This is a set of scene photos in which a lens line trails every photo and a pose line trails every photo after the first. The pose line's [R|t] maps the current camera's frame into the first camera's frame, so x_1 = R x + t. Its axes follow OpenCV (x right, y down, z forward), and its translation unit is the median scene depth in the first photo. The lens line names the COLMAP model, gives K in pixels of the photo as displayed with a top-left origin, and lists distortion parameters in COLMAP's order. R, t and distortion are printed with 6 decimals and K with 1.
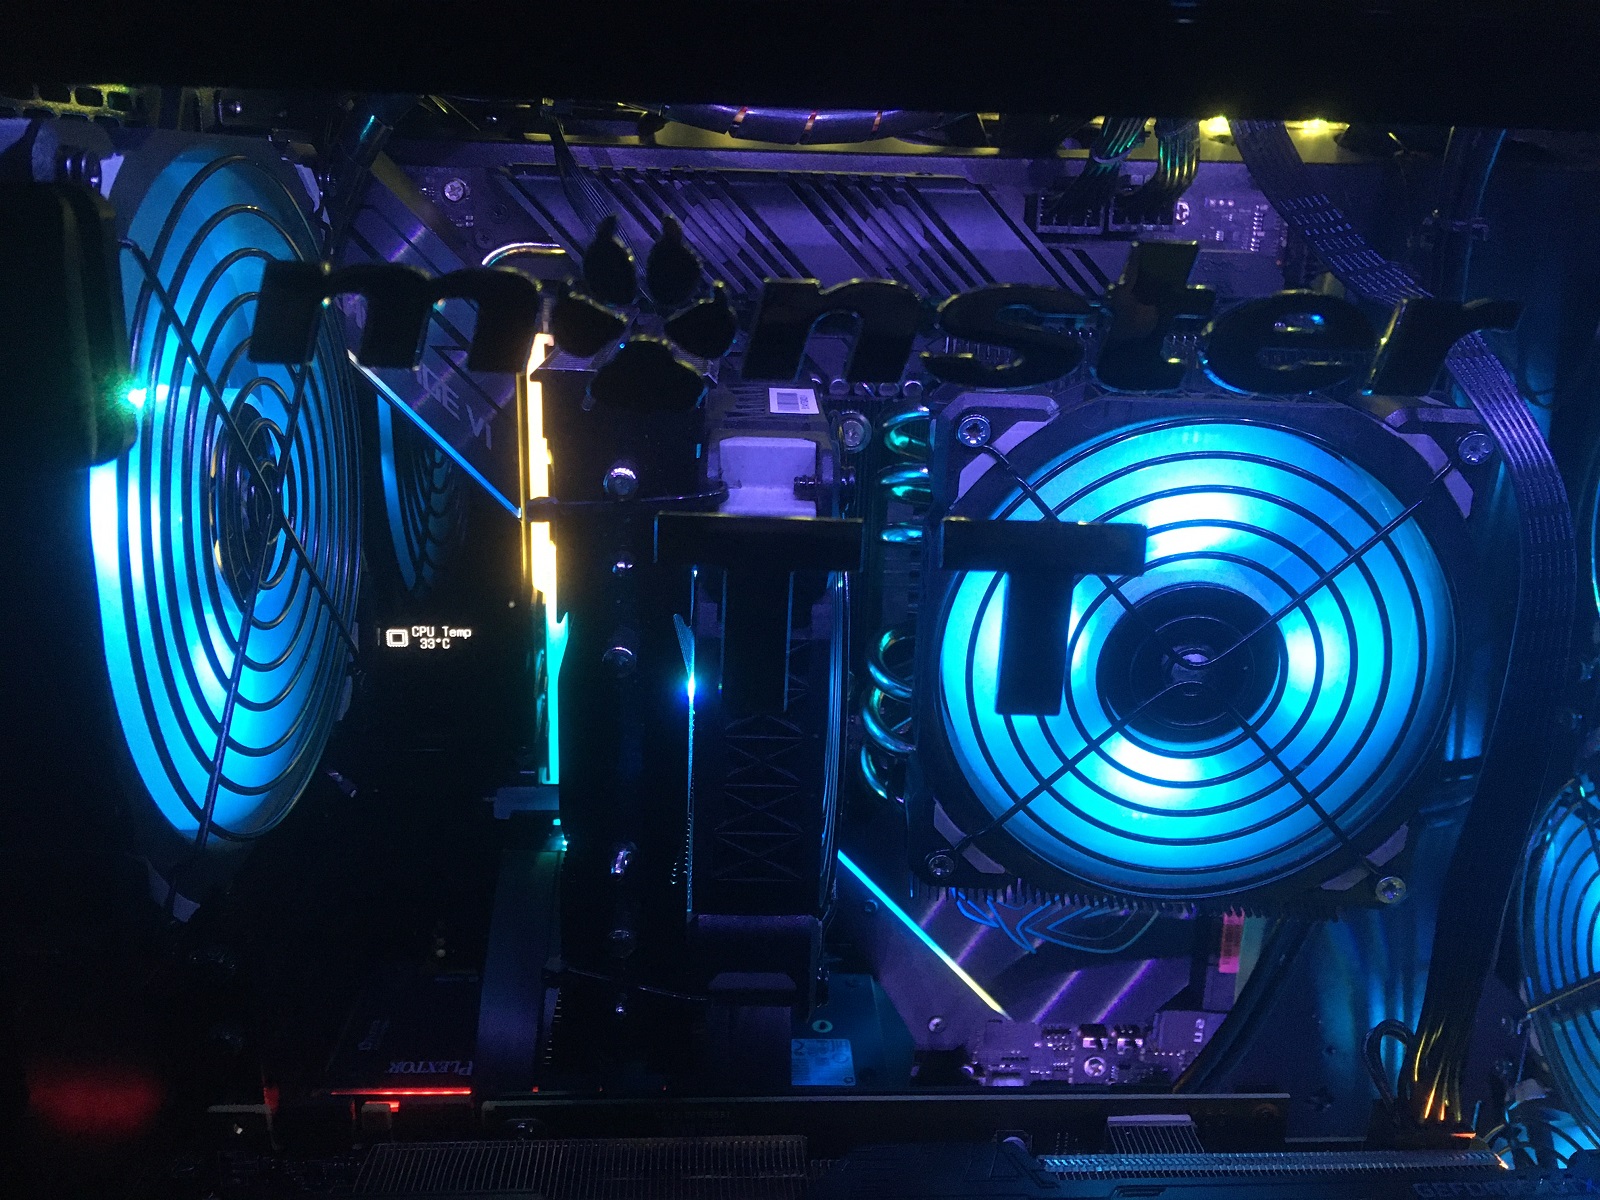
lens RADIAL K [[1364.6, 0, 796.6], [0, 1364.6, 597.3], [0, 0, 1]] dist [0.110722, -0.175034]
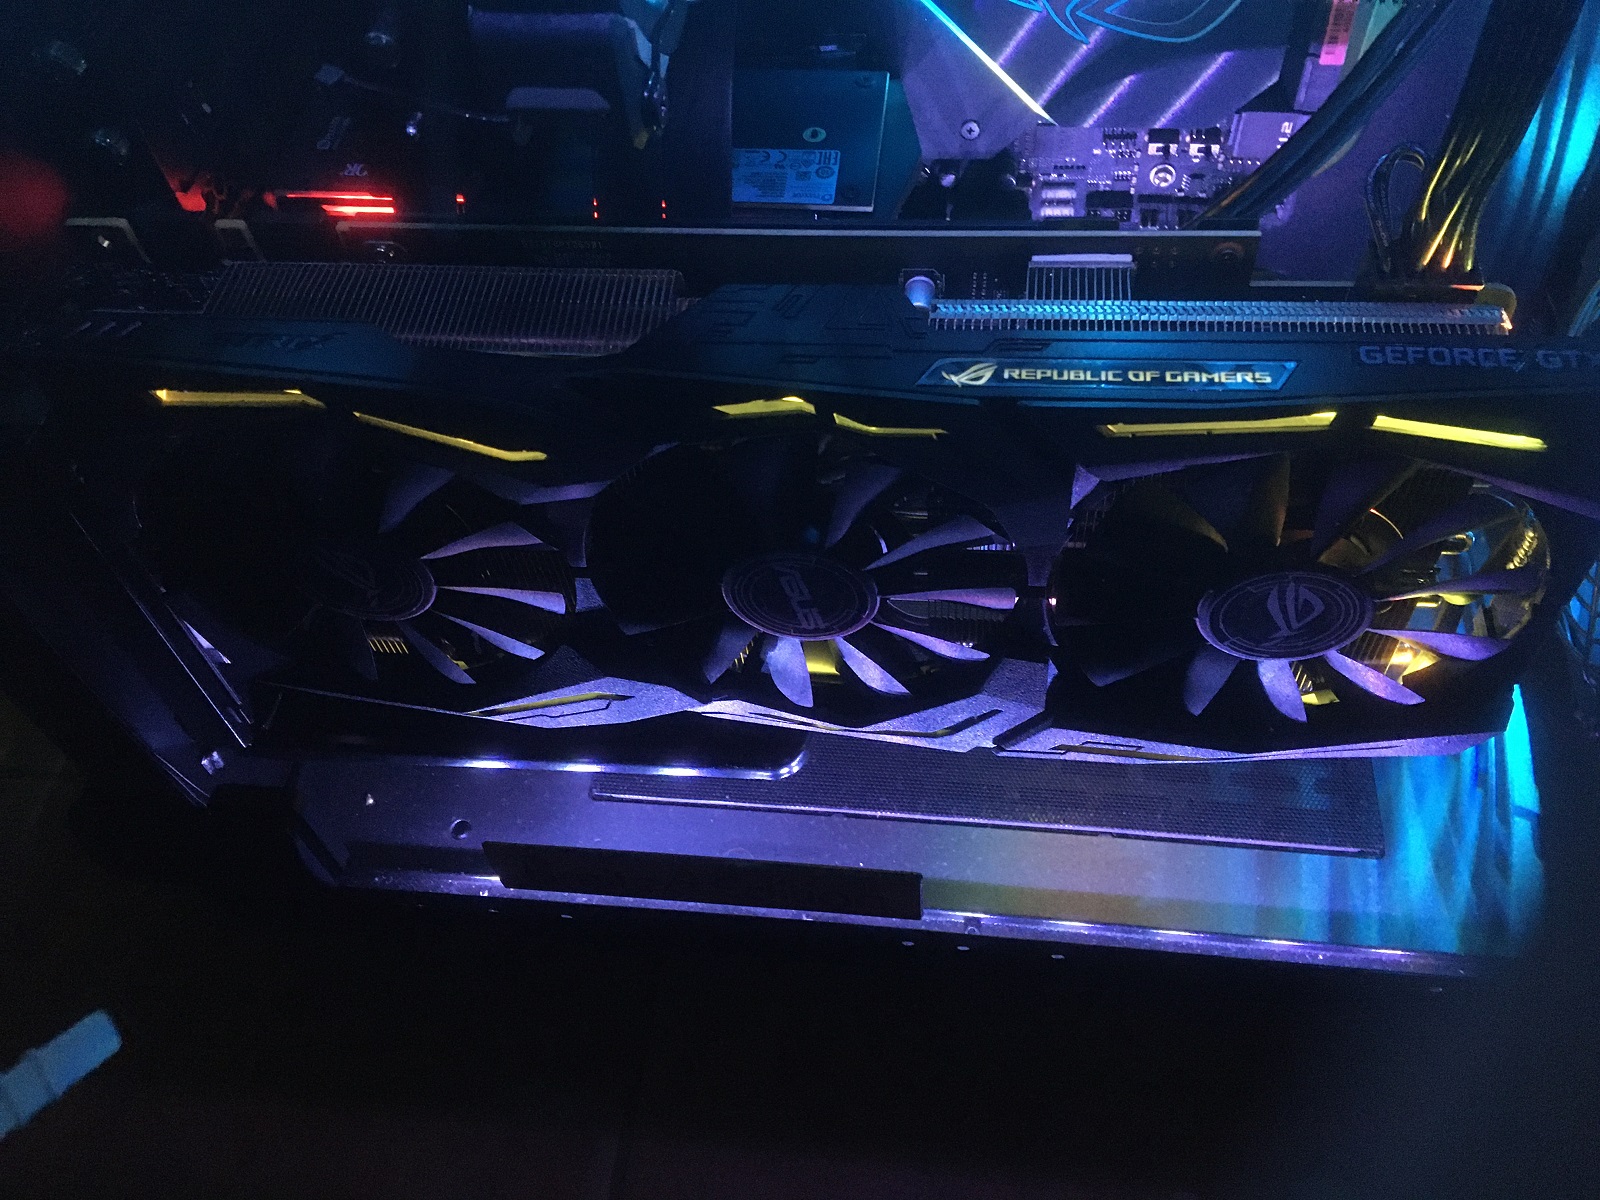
lens RADIAL K [[1364.6, 0, 799.0], [0, 1364.6, 597.2], [0, 0, 1]] dist [0.110722, -0.175034]
pose [[0.982960, 0.068039, -0.170763, 0.205955], [0.048930, 0.798613, 0.599853, 0.022527], [0.177187, -0.597987, 0.781675, 0.156042]]
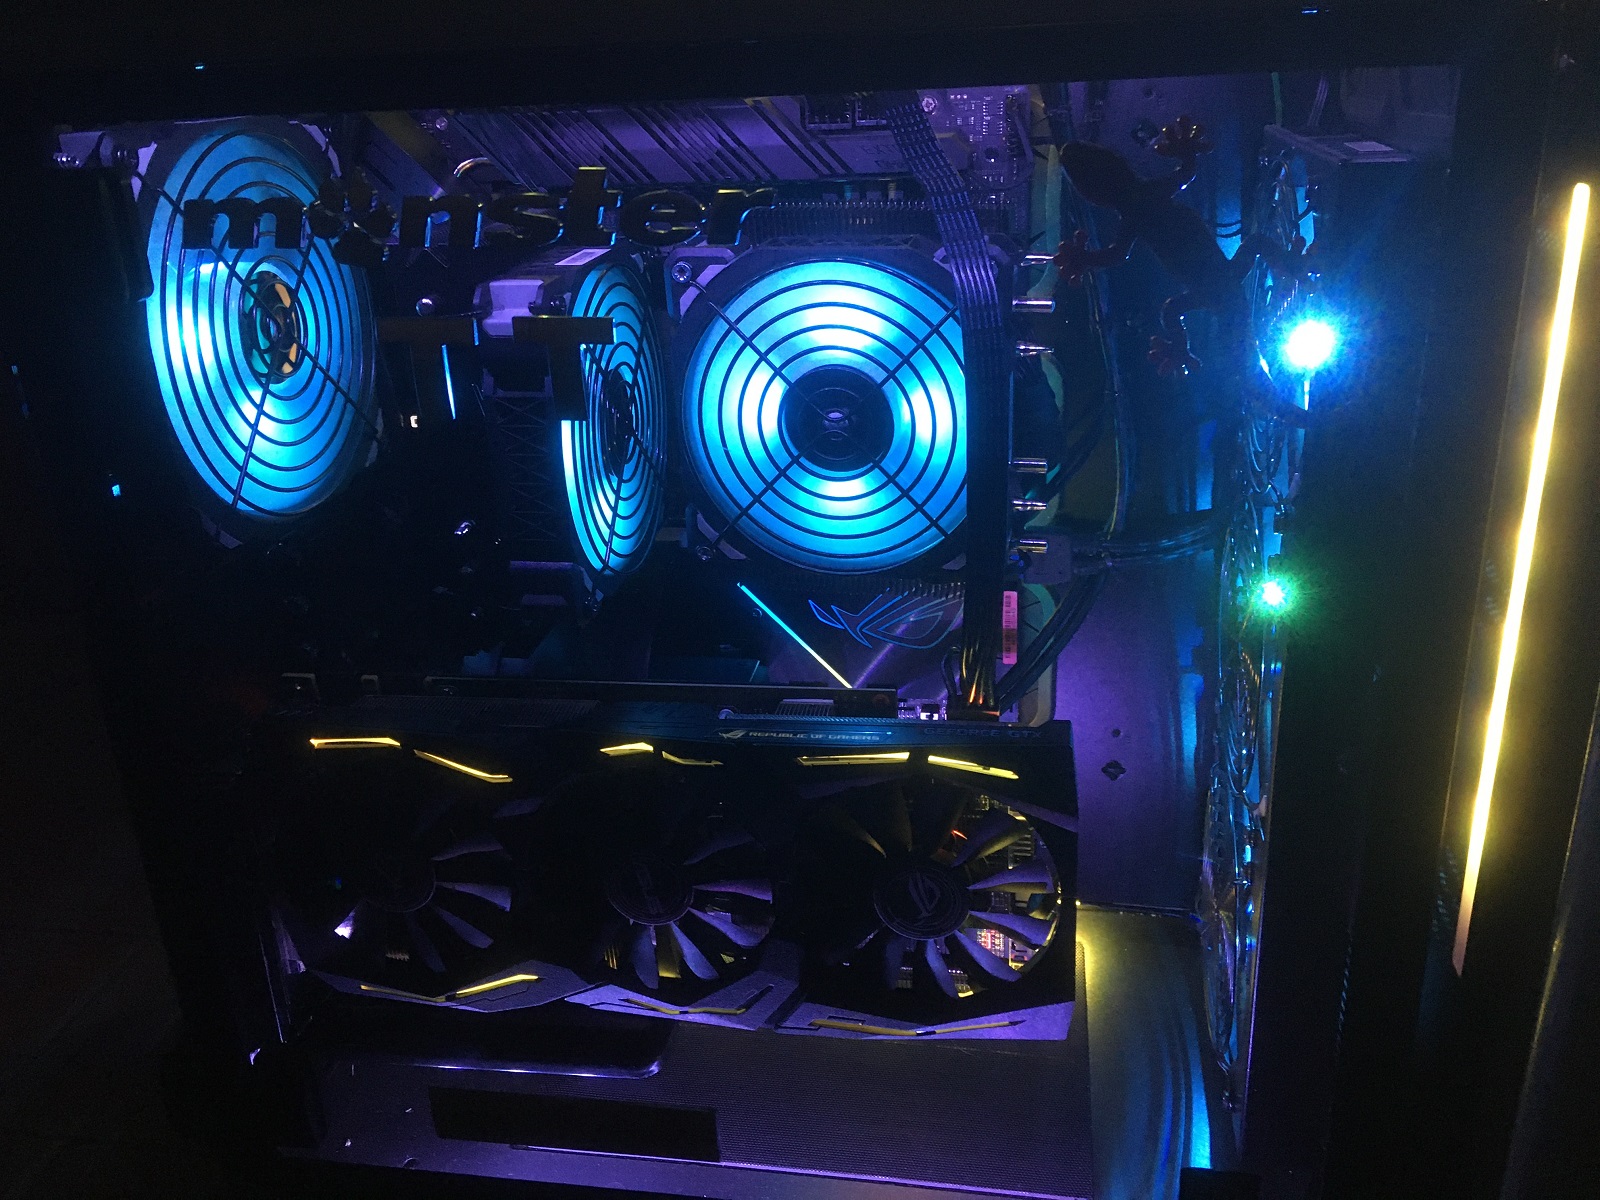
lens RADIAL K [[1364.6, 0, 800.8], [0, 1364.6, 595.0], [0, 0, 1]] dist [0.110722, -0.175034]
pose [[0.974454, 0.010958, -0.224318, 0.514093], [0.011127, 0.995227, 0.096951, 0.082354], [0.224310, -0.096971, 0.969681, -0.464303]]
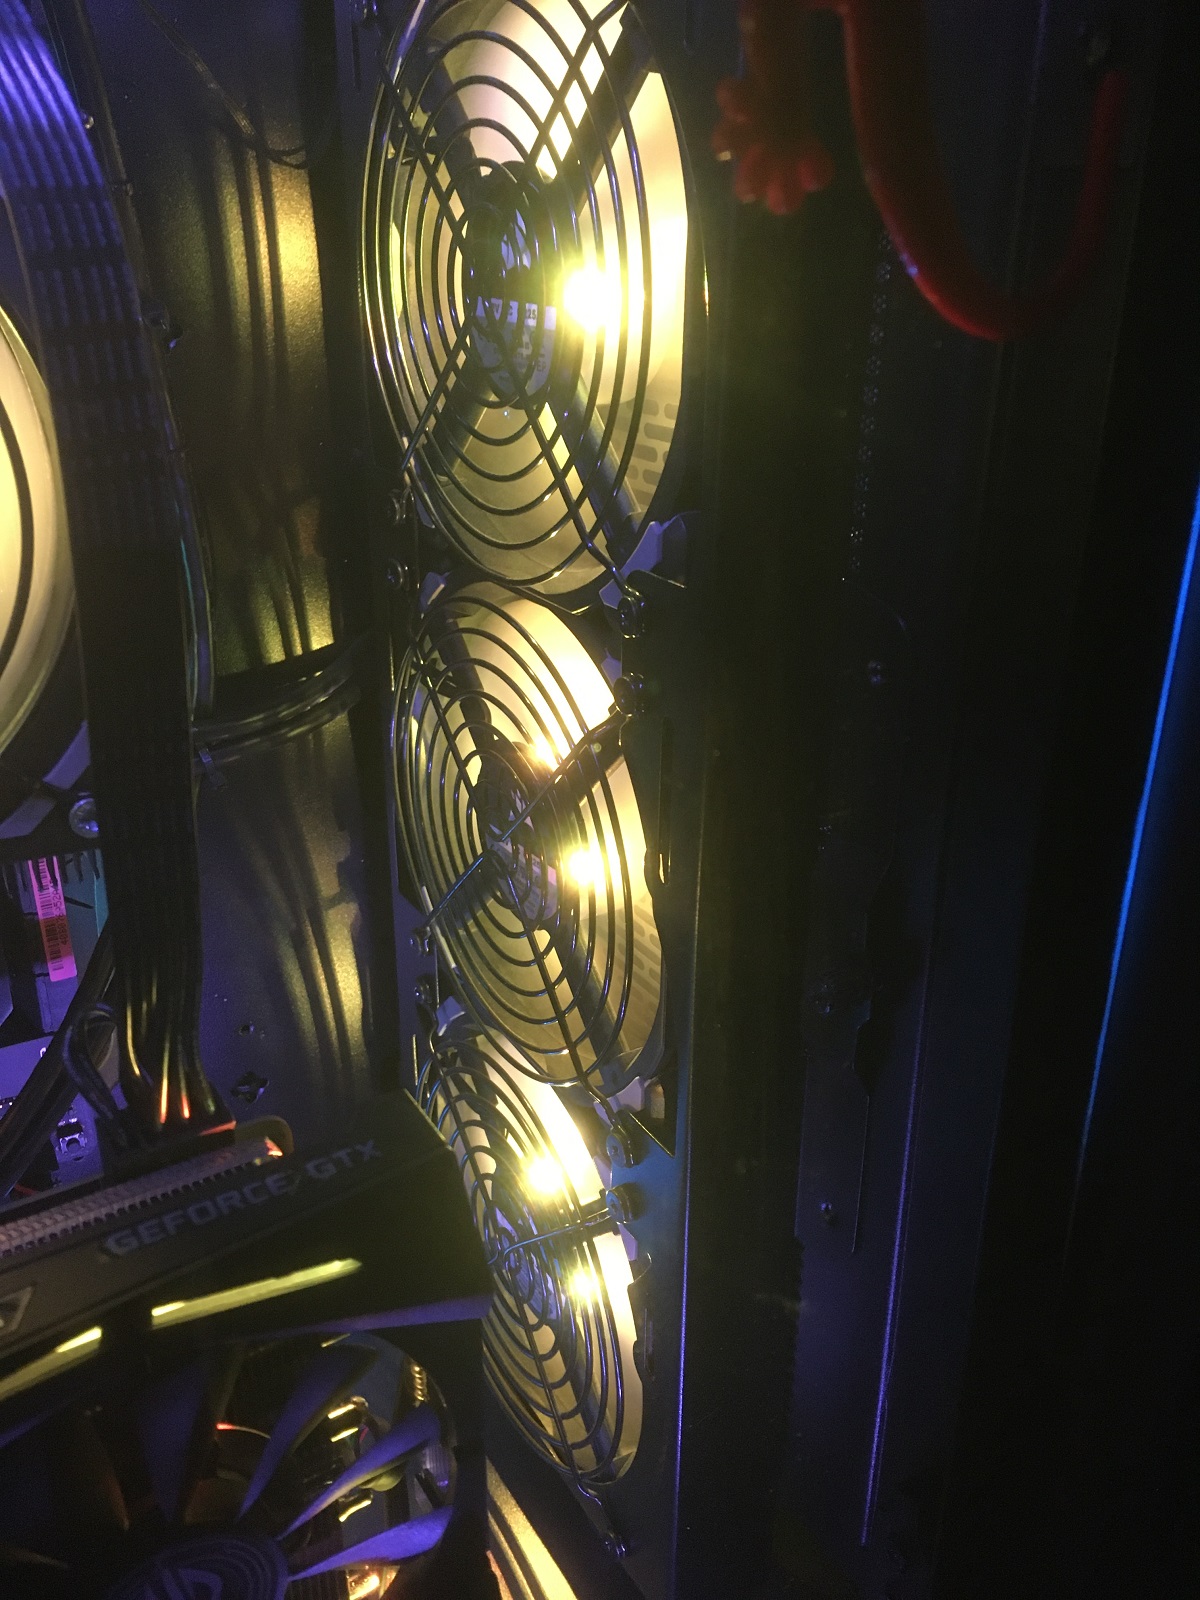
lens RADIAL K [[1364.6, 0, 596.7], [0, 1364.6, 796.7], [0, 0, 1]] dist [0.110722, -0.175034]
pose [[0.867550, -0.219980, 0.446056, 0.308151], [0.156762, 0.972096, 0.174514, 0.107920], [-0.471998, -0.081476, 0.877826, 0.251387]]
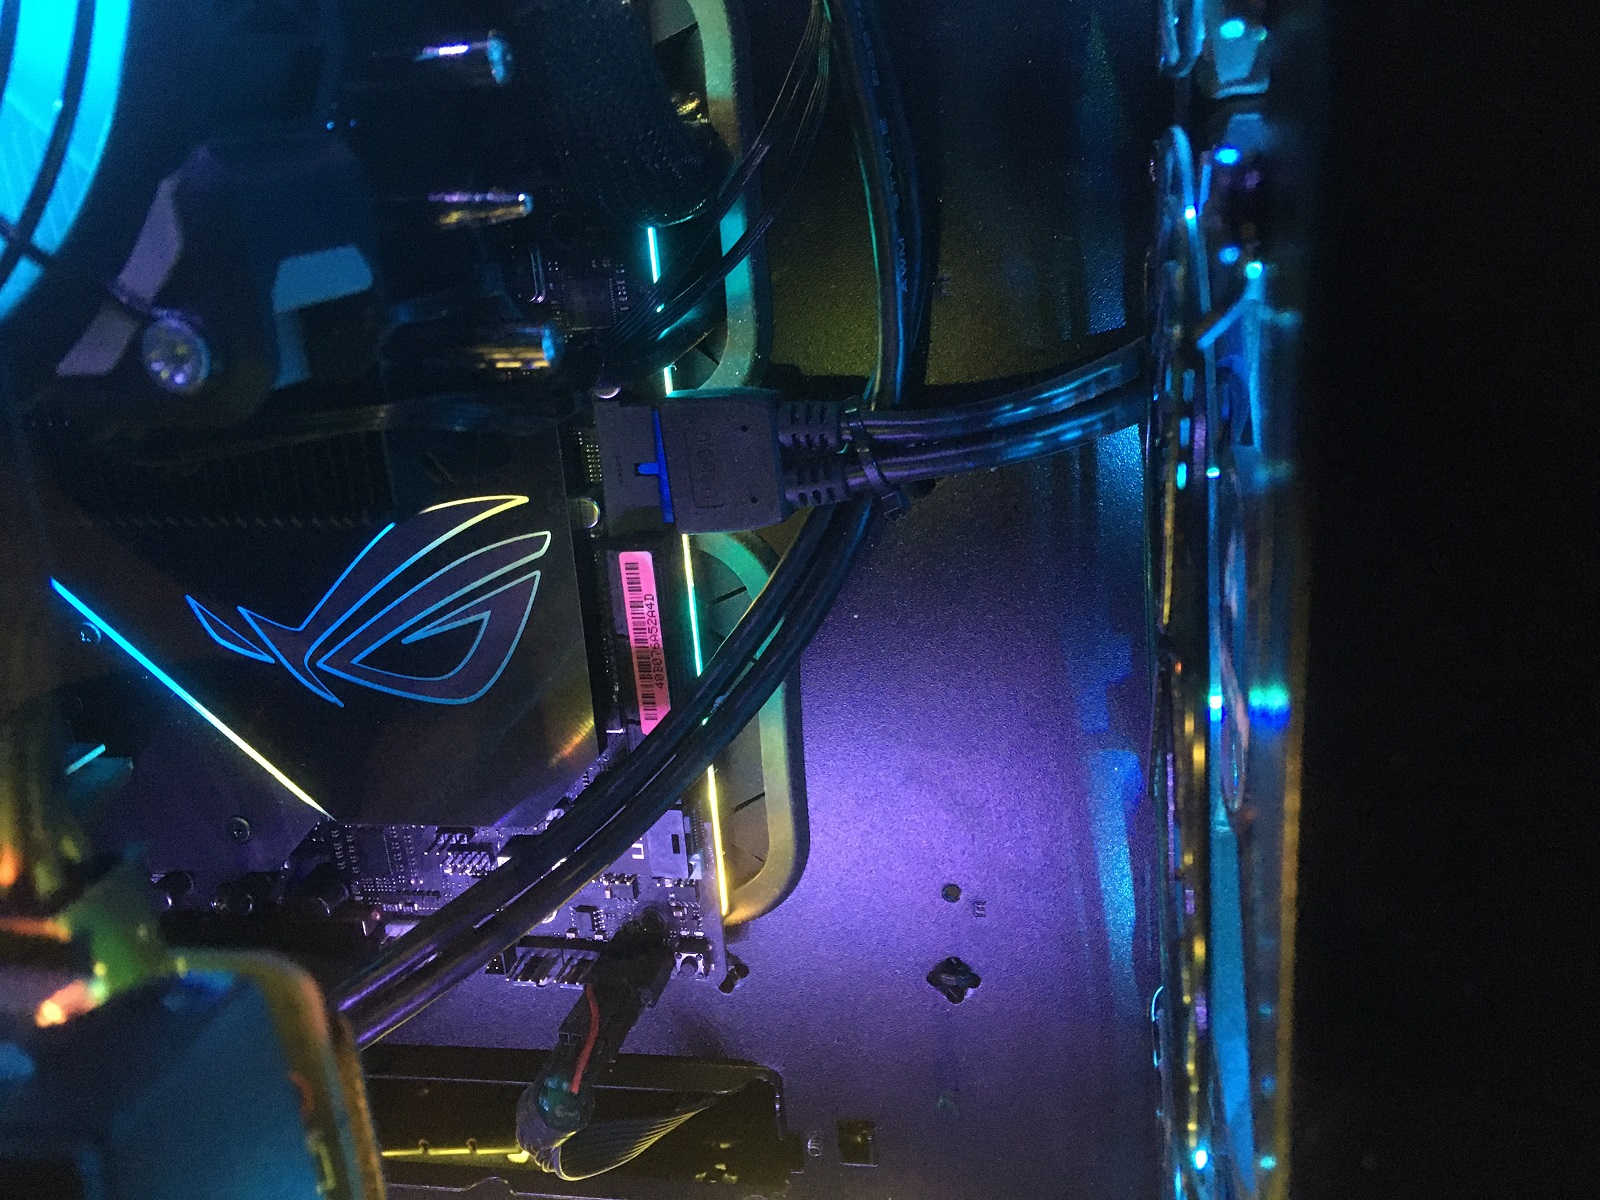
lens RADIAL K [[1364.6, 0, 803.9], [0, 1364.6, 596.3], [0, 0, 1]] dist [0.110722, -0.175034]
pose [[0.966655, -0.030307, -0.254284, 0.637164], [0.038417, 0.998897, 0.026988, 0.249428], [0.253186, -0.035857, 0.966753, 0.586877]]
